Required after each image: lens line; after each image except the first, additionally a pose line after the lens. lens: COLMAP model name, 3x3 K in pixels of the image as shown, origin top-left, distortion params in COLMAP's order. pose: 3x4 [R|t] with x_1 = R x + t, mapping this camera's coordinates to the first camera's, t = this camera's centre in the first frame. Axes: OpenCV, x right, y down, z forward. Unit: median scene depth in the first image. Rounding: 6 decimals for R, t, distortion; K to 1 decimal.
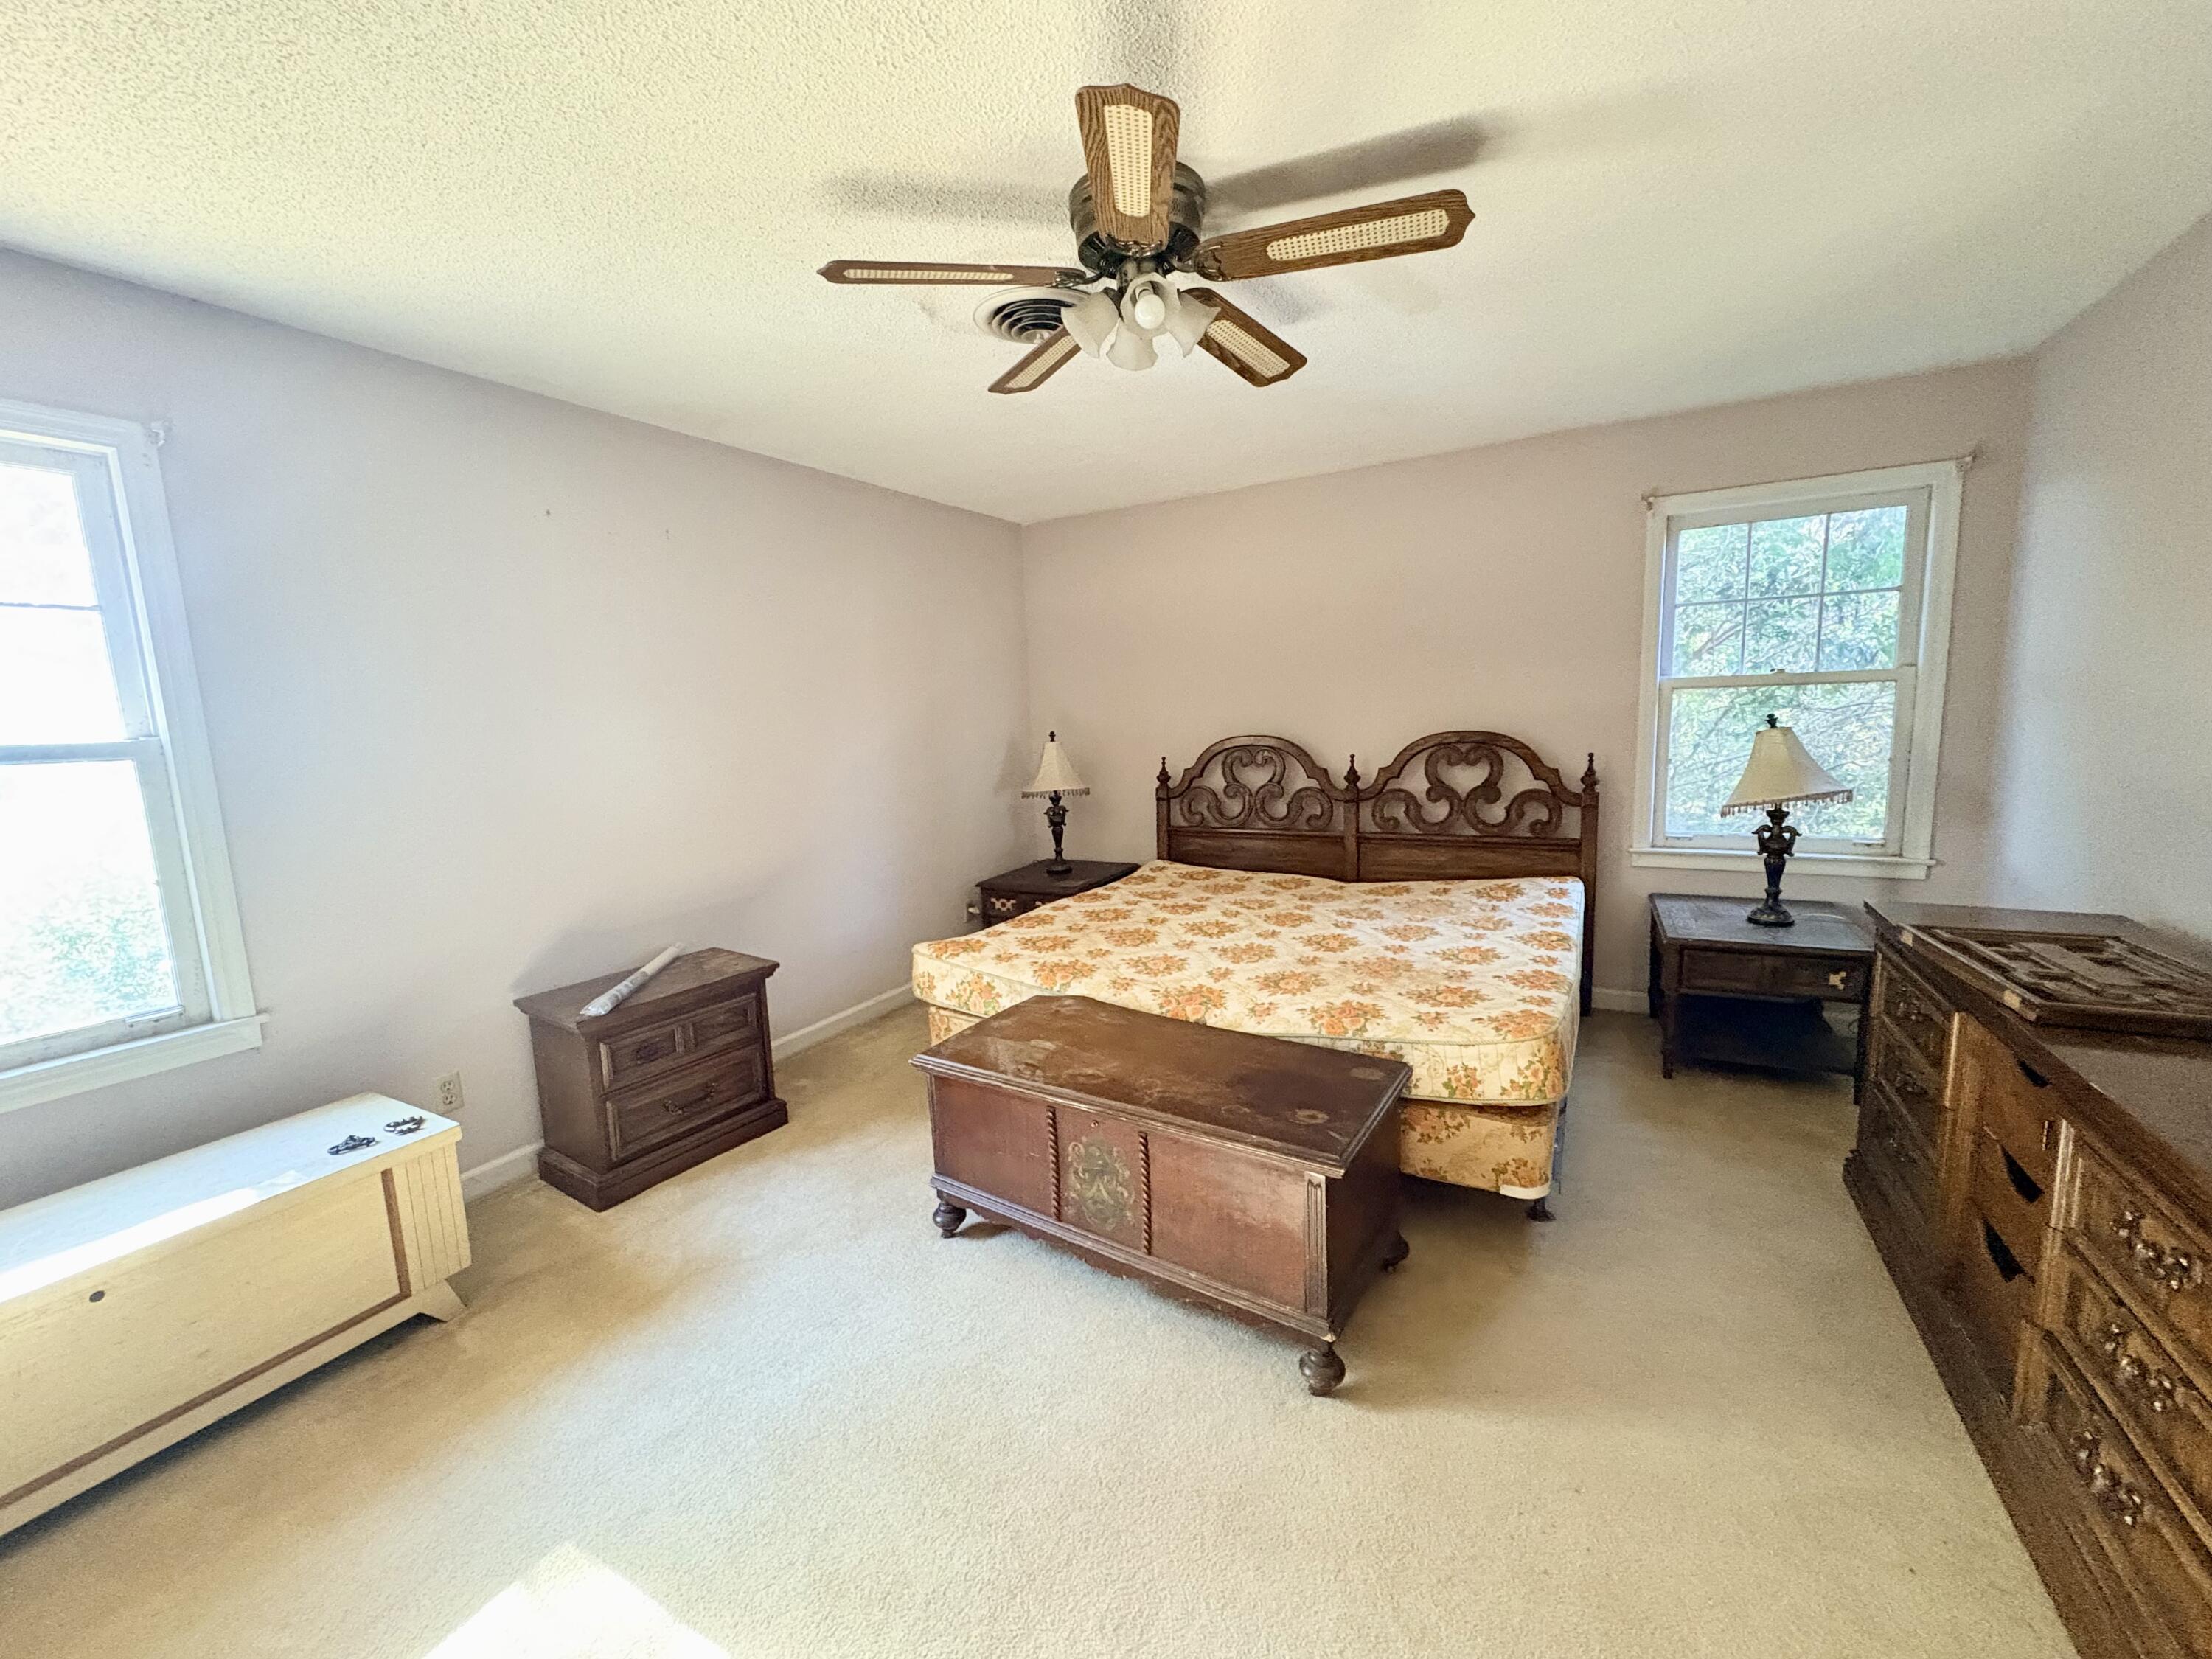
lens RADIAL K [[895.3, 0, 1109.9], [0, 895.3, 827.0], [0, 0, 1]] dist [0.003001, -0.000531]
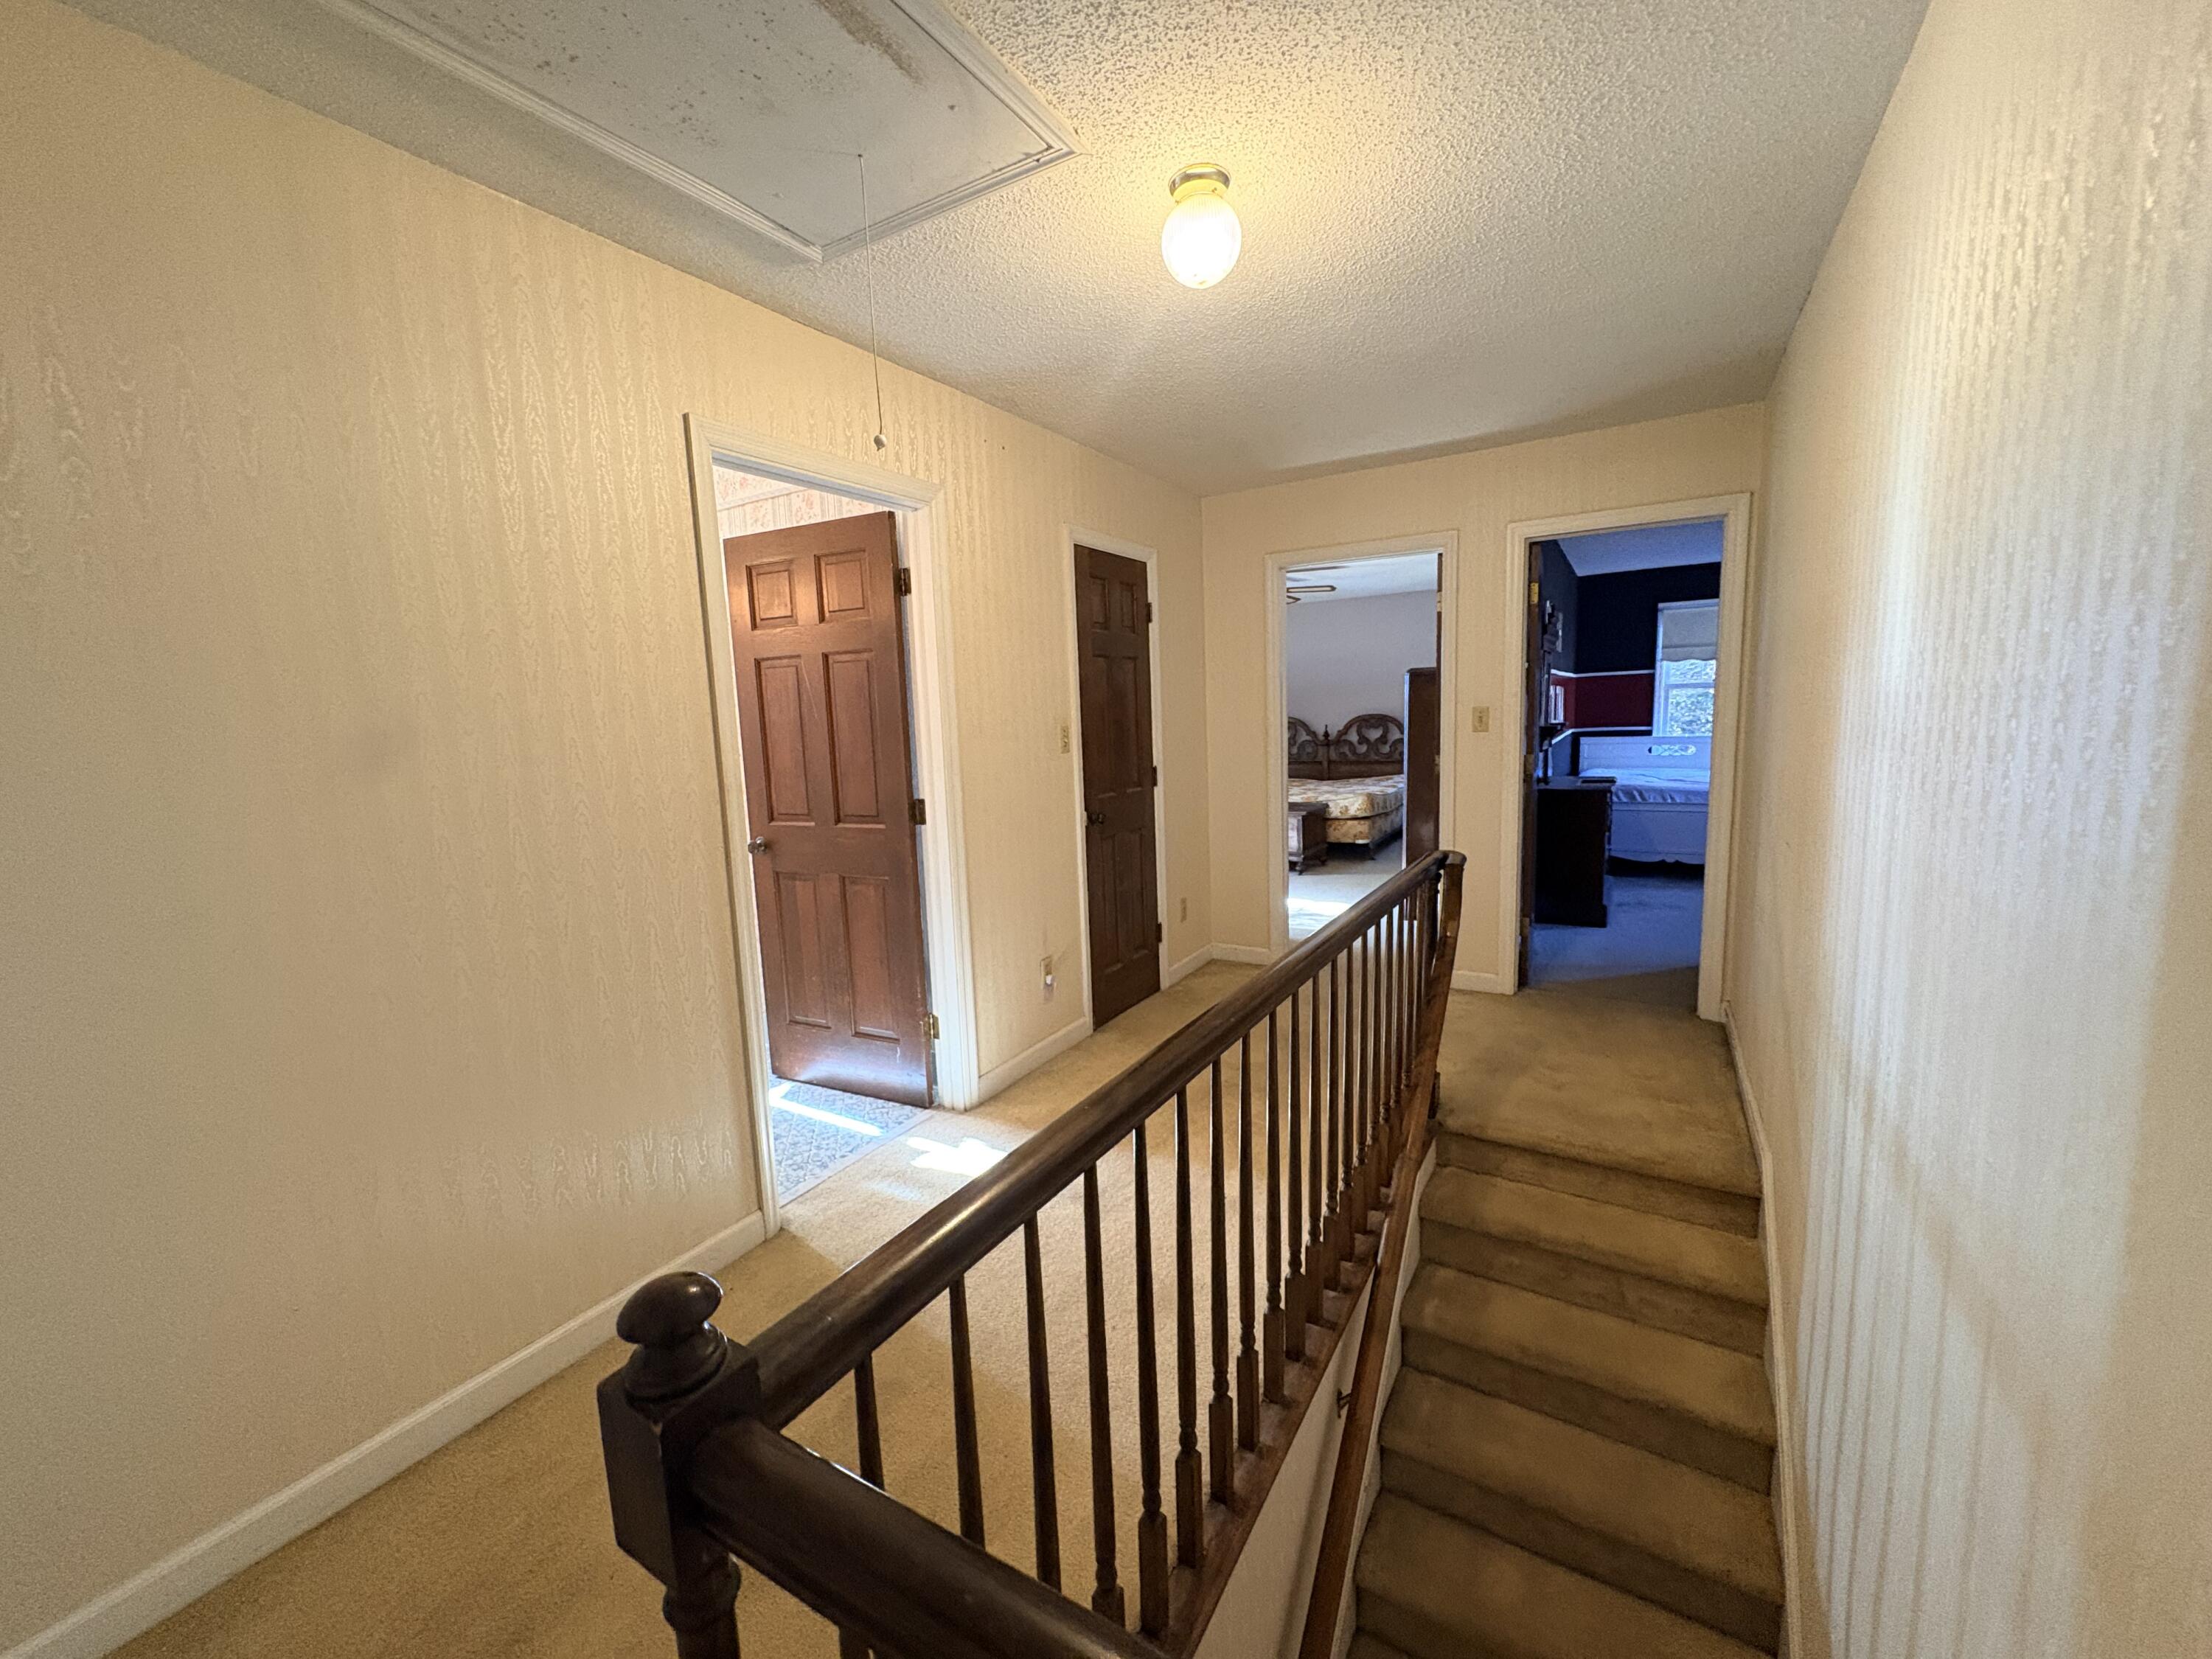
lens RADIAL K [[895.3, 0, 1105.4], [0, 895.3, 828.7], [0, 0, 1]] dist [0.003001, -0.000531]
pose [[0.999494, 0.006714, -0.031082, -0.227288], [-0.006892, 0.999960, -0.005634, 0.206737], [0.031043, 0.005845, 0.999501, -1.342454]]
